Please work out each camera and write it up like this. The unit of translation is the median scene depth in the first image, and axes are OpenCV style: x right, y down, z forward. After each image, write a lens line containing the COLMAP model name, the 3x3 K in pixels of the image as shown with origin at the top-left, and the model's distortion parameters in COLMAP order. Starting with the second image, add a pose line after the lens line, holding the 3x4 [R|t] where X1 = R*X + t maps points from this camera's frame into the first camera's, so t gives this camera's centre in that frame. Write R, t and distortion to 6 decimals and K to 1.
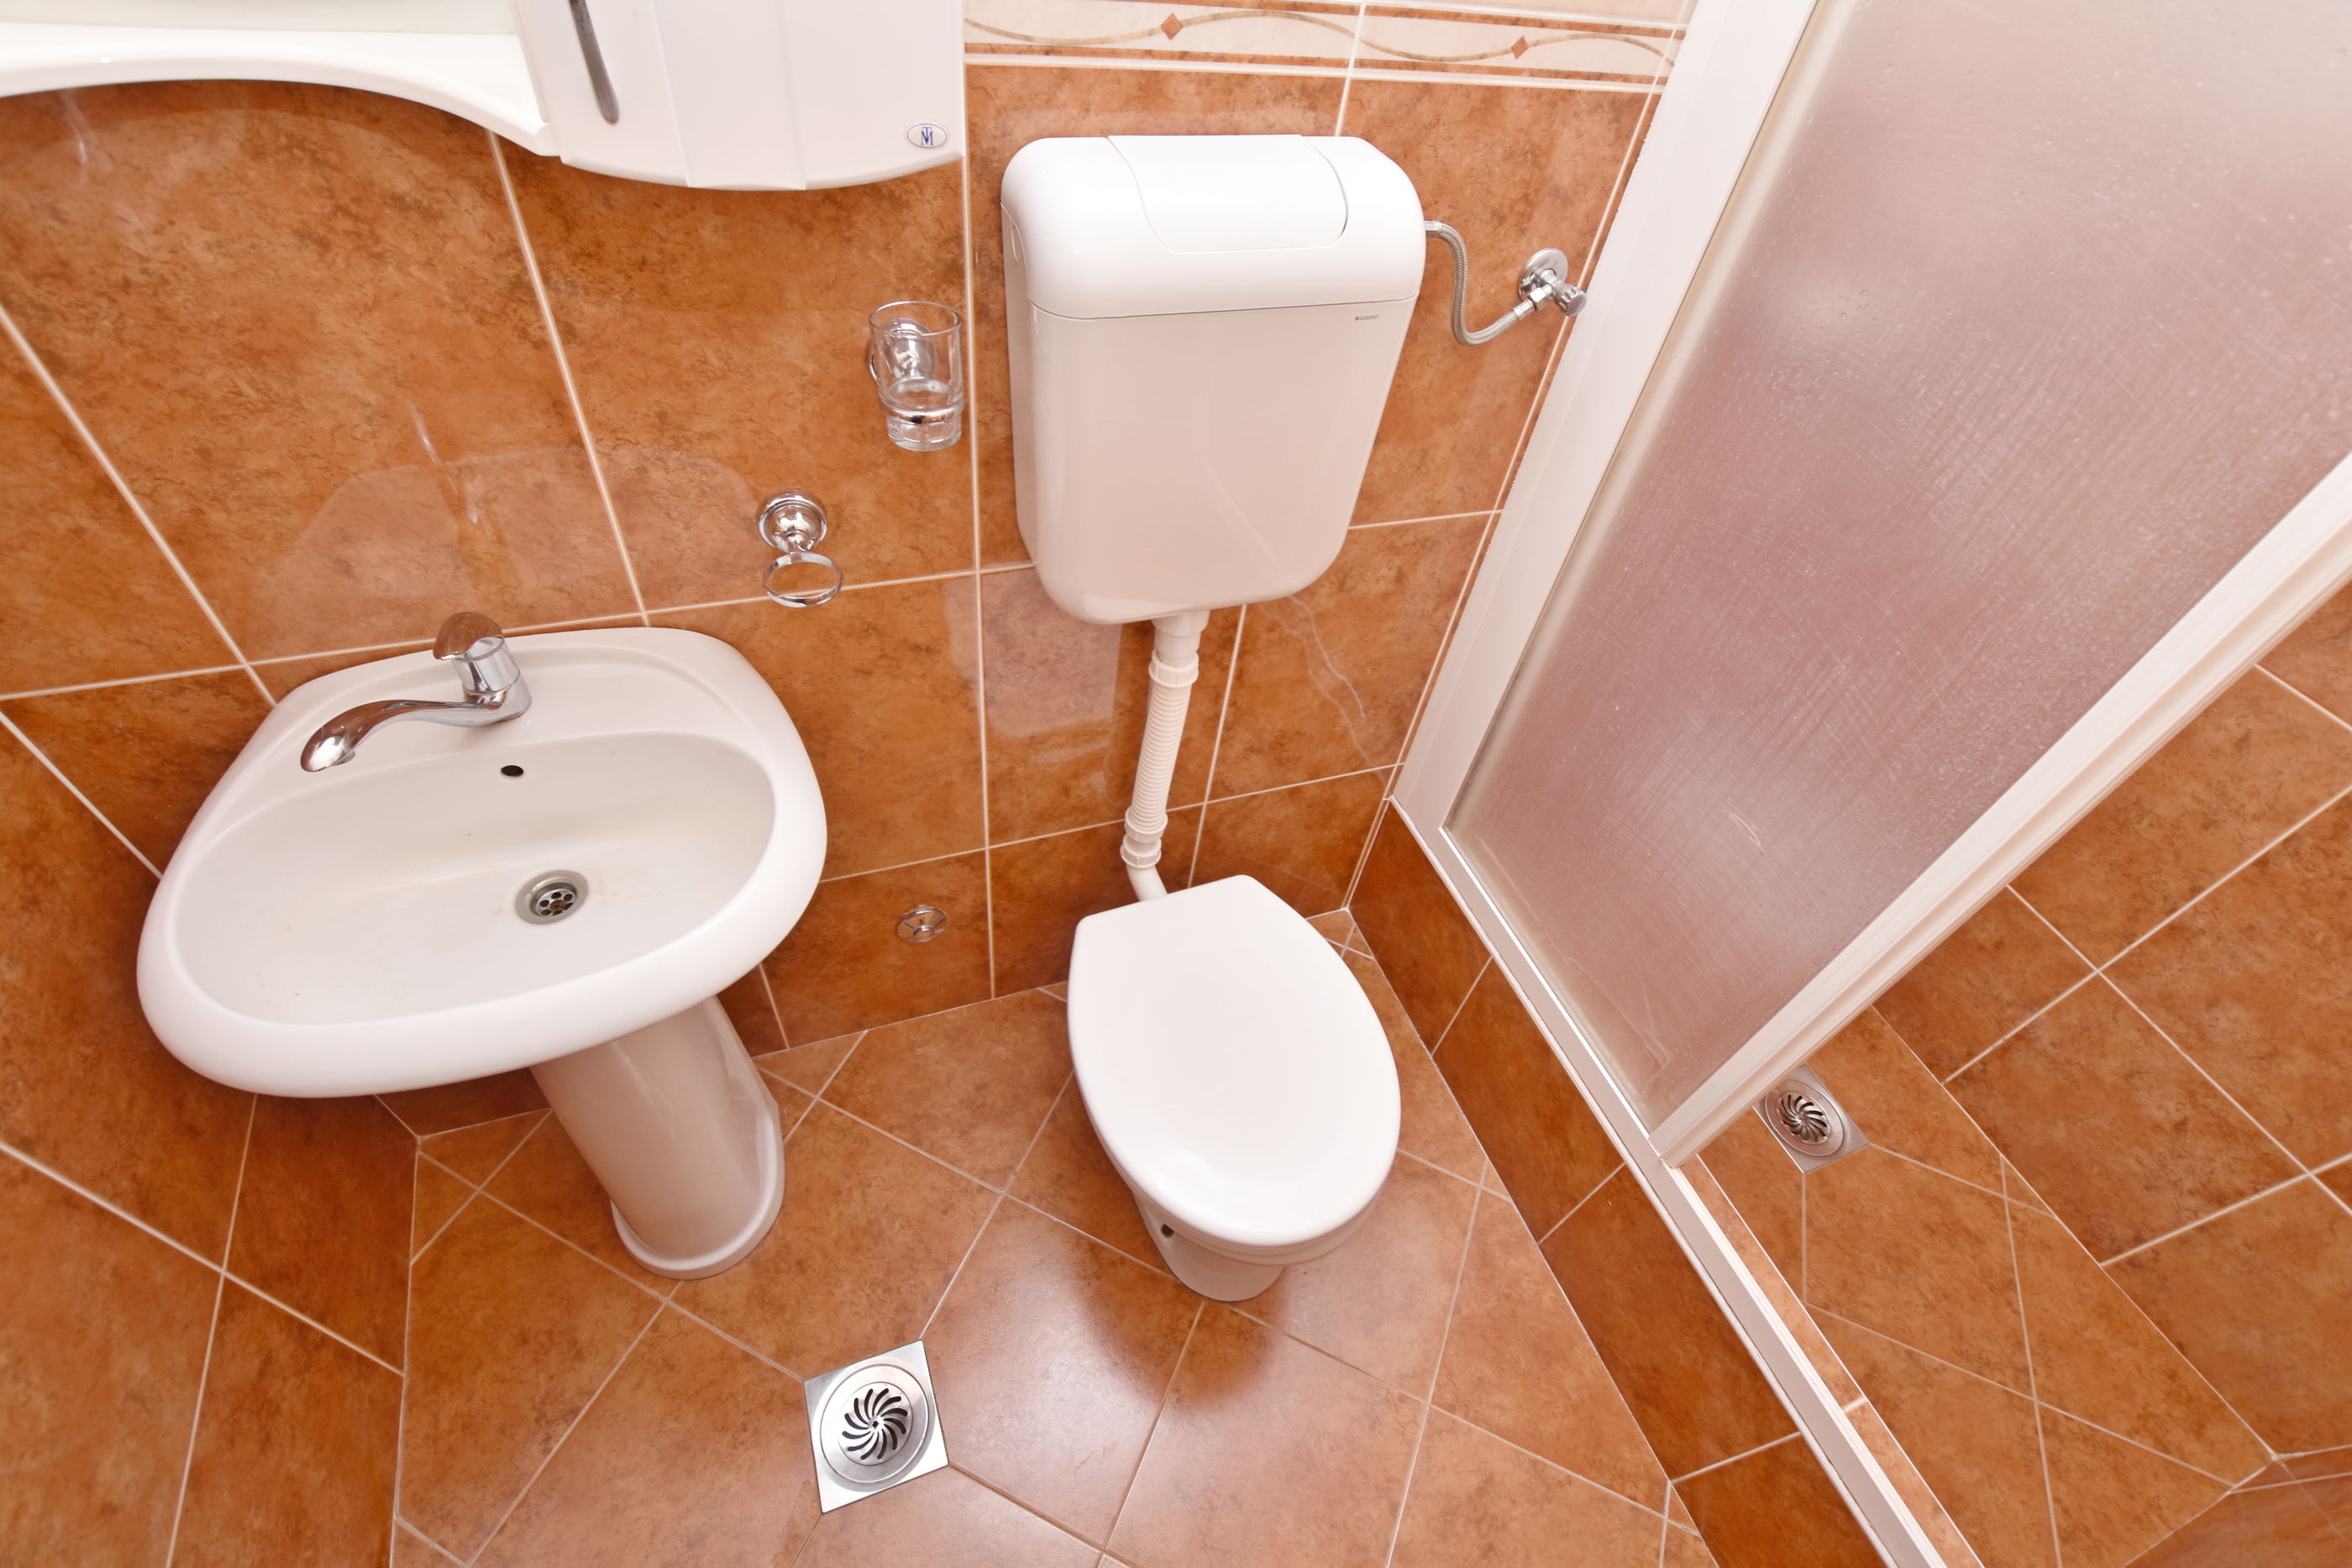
lens RADIAL K [[1047.7, 0, 1170.0], [0, 1047.7, 790.2], [0, 0, 1]] dist [-0.031601, 0.004468]
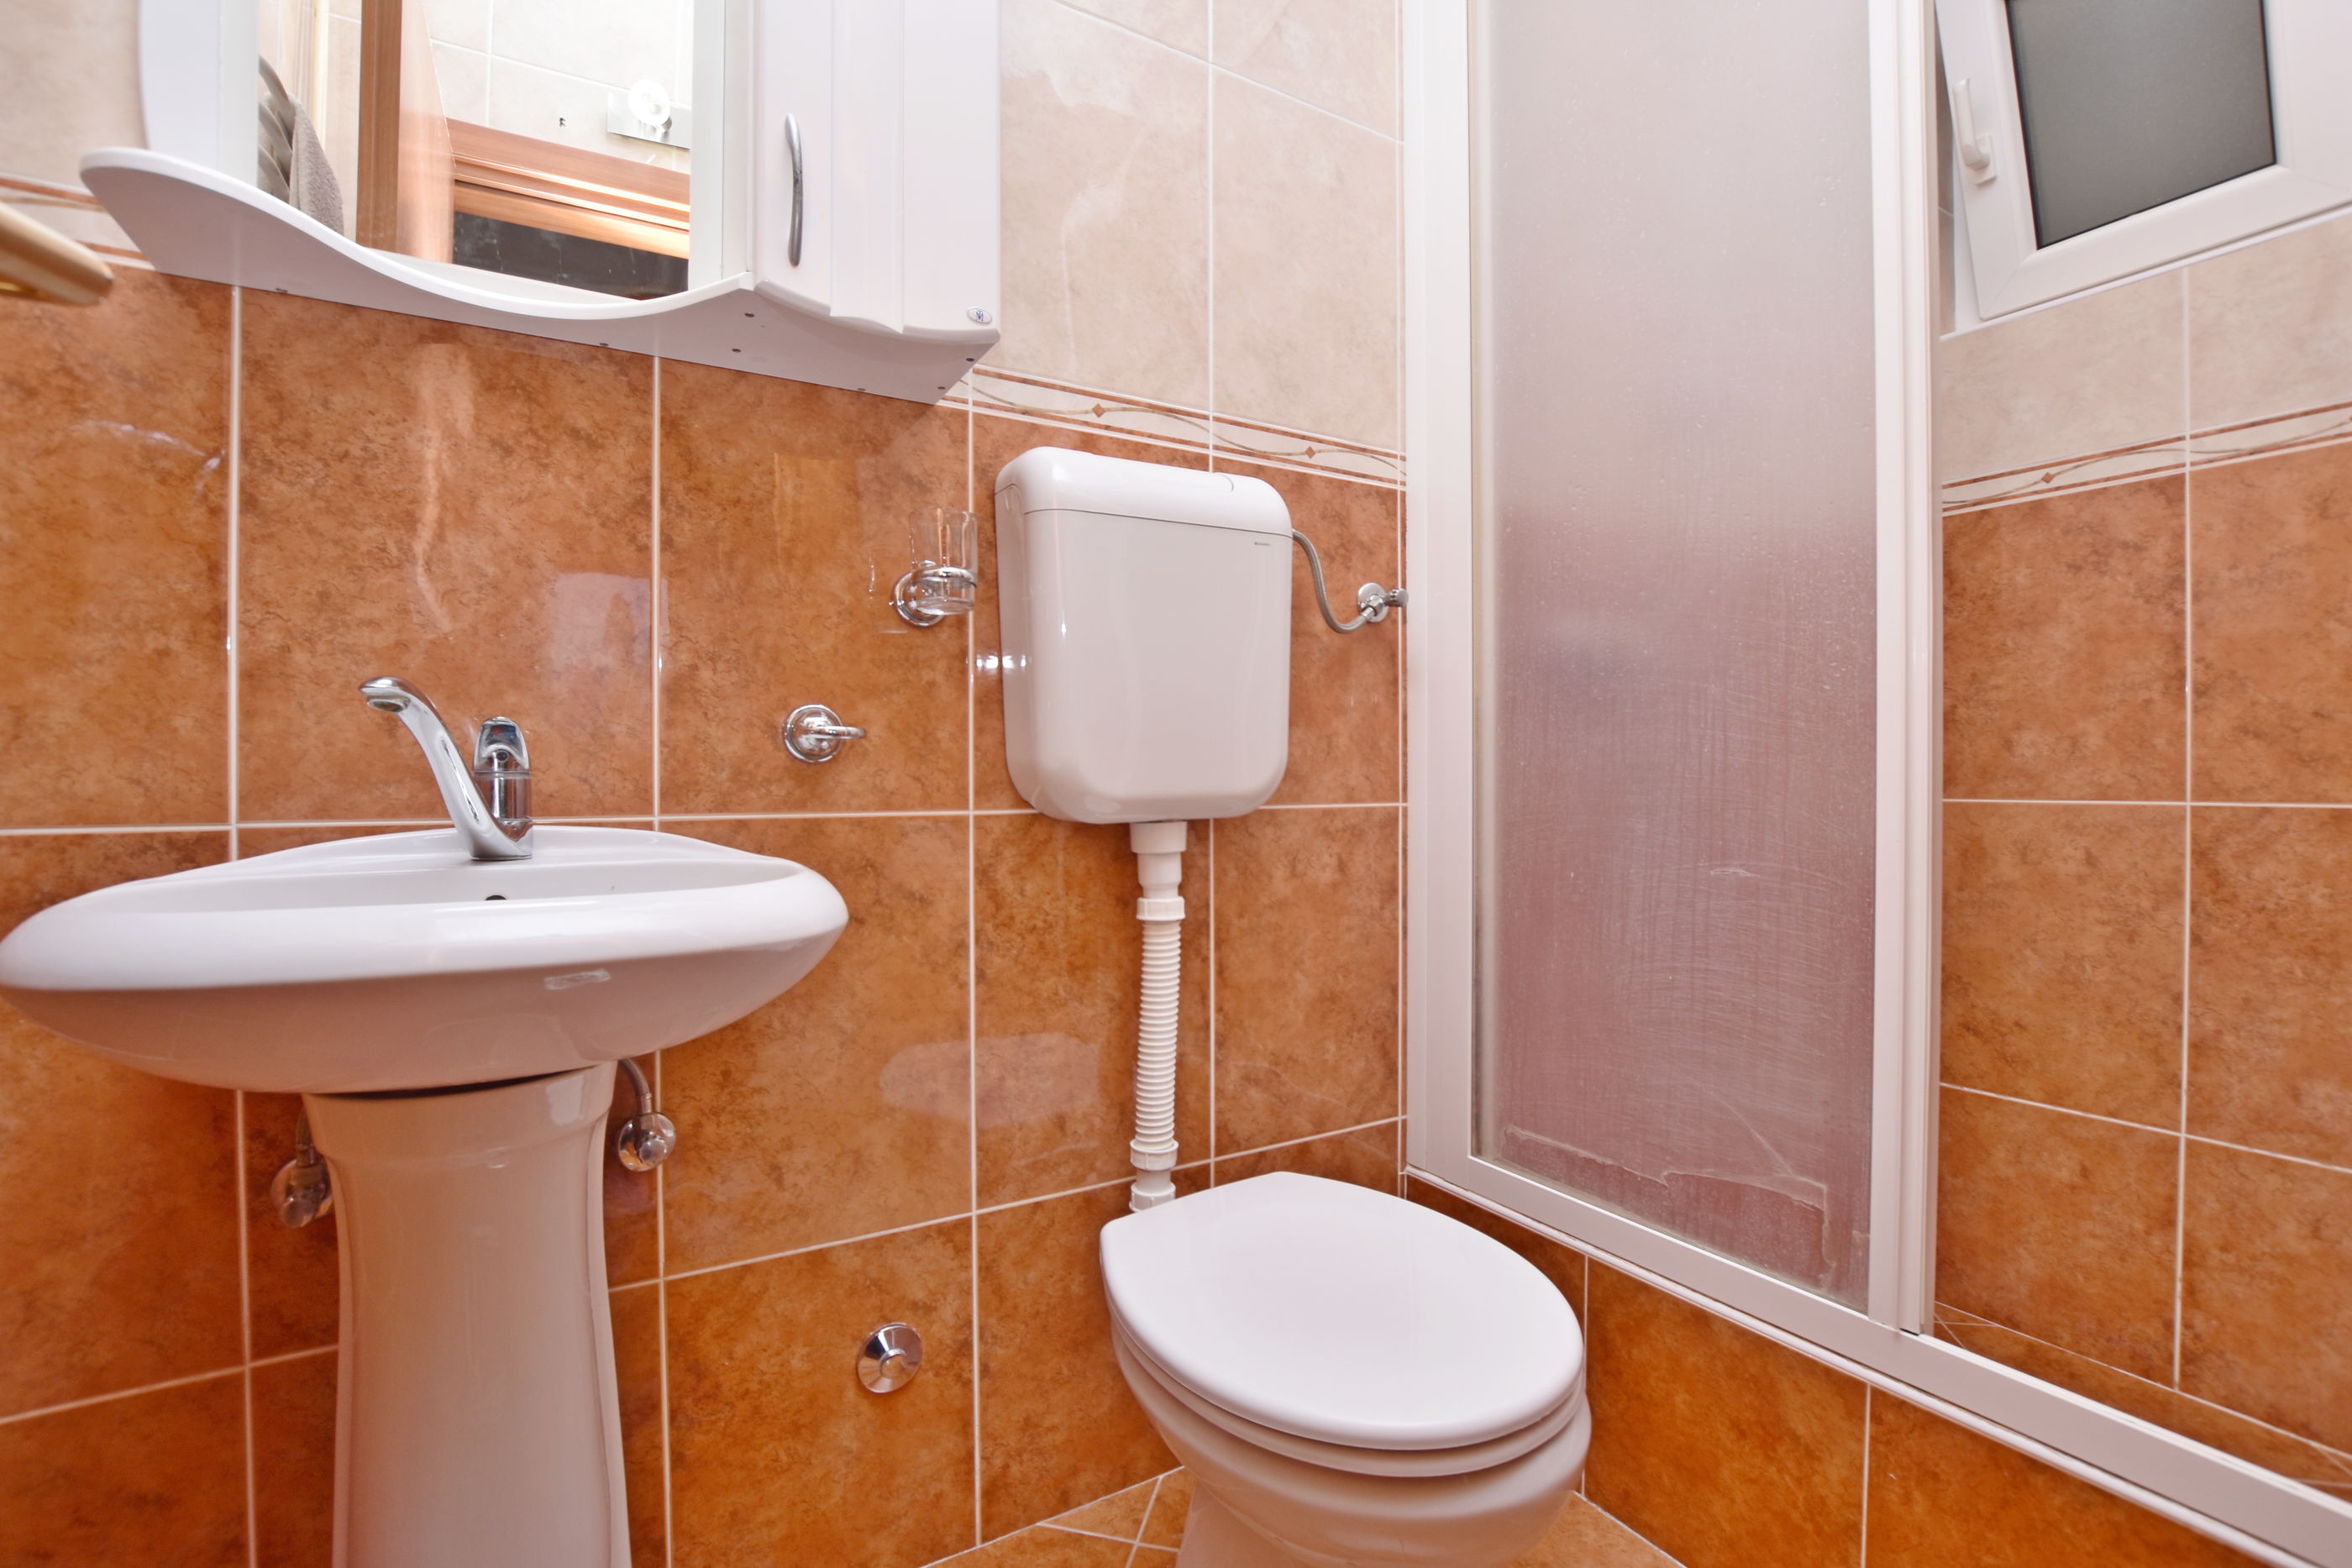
lens RADIAL K [[1047.7, 0, 1172.2], [0, 1047.7, 785.7], [0, 0, 1]] dist [-0.031601, 0.004468]
pose [[0.978393, -0.109783, 0.175202, -0.180242], [0.202802, 0.674497, -0.709877, 0.630866], [-0.040241, 0.730070, 0.682187, 0.248212]]
